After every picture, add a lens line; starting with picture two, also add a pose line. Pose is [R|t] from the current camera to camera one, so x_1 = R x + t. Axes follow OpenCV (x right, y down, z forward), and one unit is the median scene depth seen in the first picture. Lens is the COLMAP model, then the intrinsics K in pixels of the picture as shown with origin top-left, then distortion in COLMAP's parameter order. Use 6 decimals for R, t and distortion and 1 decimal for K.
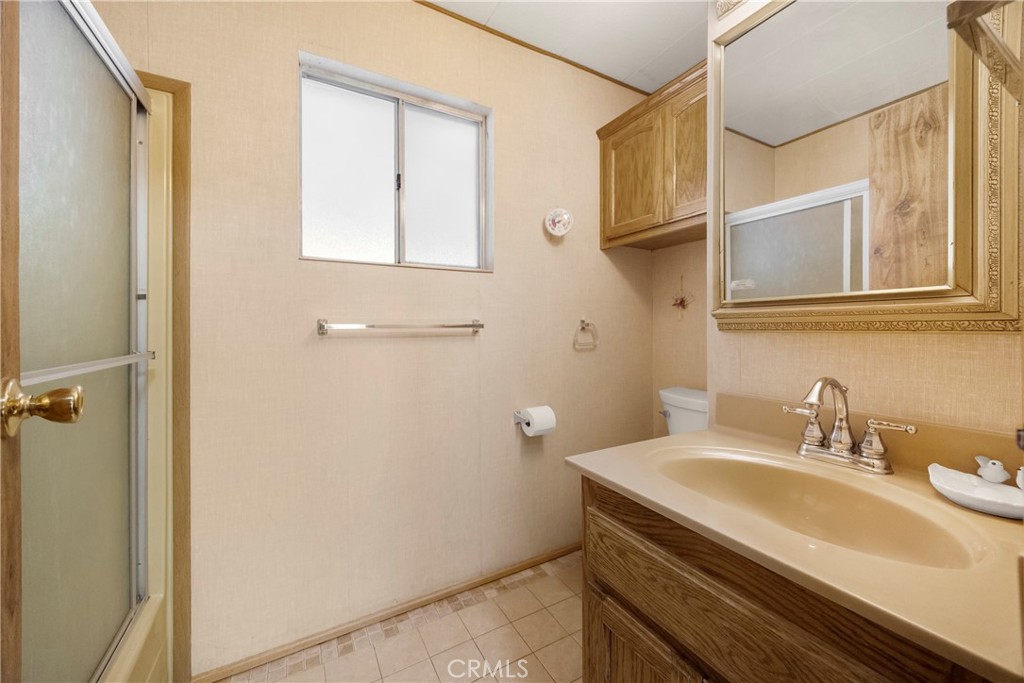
lens RADIAL K [[394.5, 0, 516.0], [0, 394.5, 331.5], [0, 0, 1]] dist [-0.001990, -0.000284]
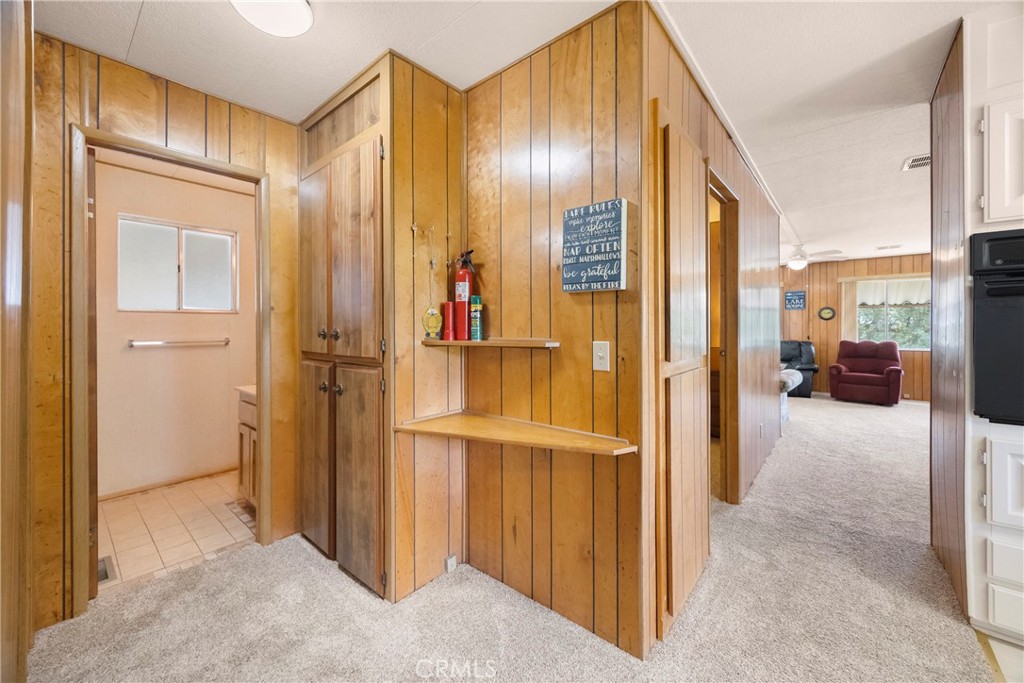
lens RADIAL K [[394.5, 0, 516.0], [0, 394.5, 331.5], [0, 0, 1]] dist [-0.001990, -0.000284]
pose [[0.947842, -0.008341, 0.318633, 0.730040], [0.013222, 0.999826, -0.013158, -0.018688], [-0.318468, 0.016684, 0.947787, -1.524211]]
